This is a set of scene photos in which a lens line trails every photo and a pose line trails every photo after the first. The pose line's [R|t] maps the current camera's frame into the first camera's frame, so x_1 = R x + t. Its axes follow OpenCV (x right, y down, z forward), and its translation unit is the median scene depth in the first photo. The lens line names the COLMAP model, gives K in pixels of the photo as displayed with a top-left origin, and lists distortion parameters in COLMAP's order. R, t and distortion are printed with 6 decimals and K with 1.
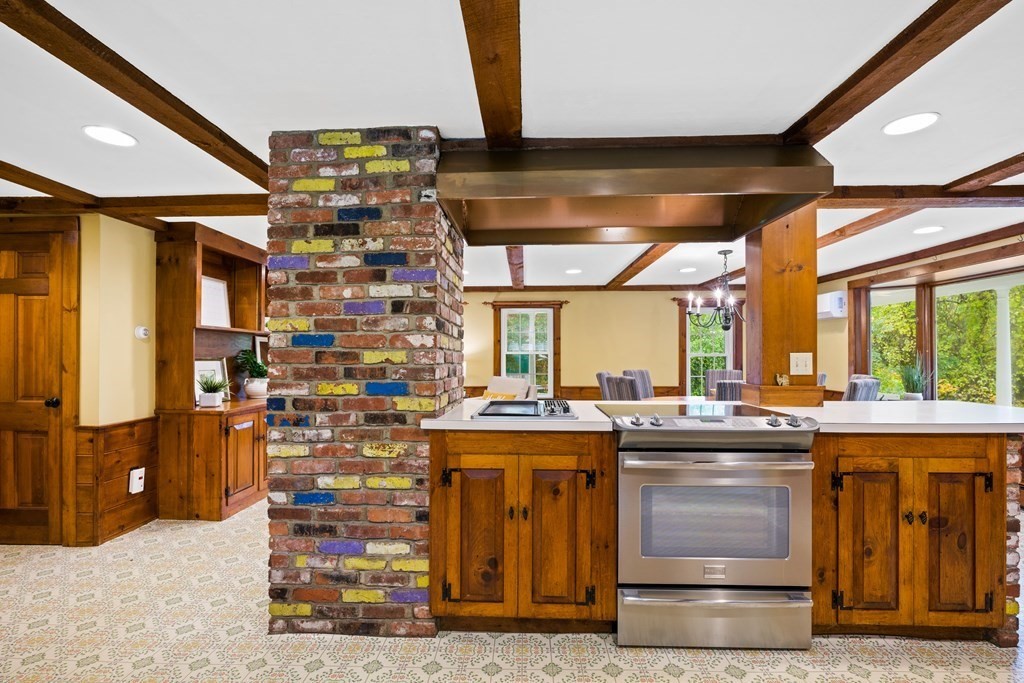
lens RADIAL K [[475.1, 0, 512.4], [0, 475.1, 336.7], [0, 0, 1]] dist [-0.019876, 0.000178]
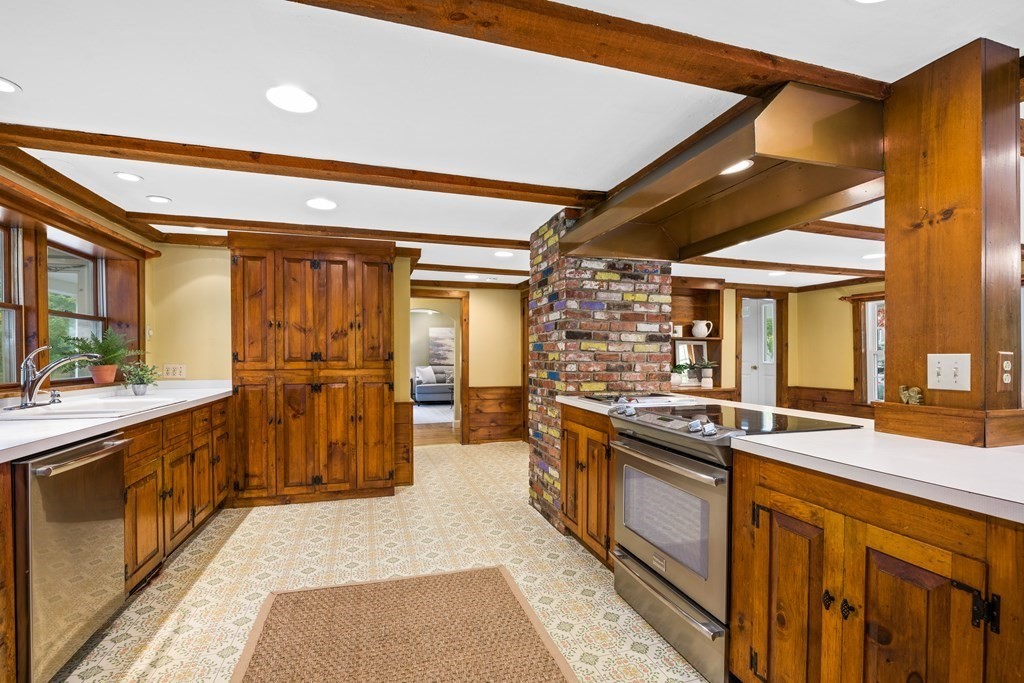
lens RADIAL K [[475.1, 0, 512.4], [0, 475.1, 336.7], [0, 0, 1]] dist [-0.019876, 0.000178]
pose [[0.318168, -0.035570, -0.947367, 1.308705], [0.031503, 0.999141, -0.026933, 0.014229], [0.947511, -0.021276, 0.319015, 0.353061]]
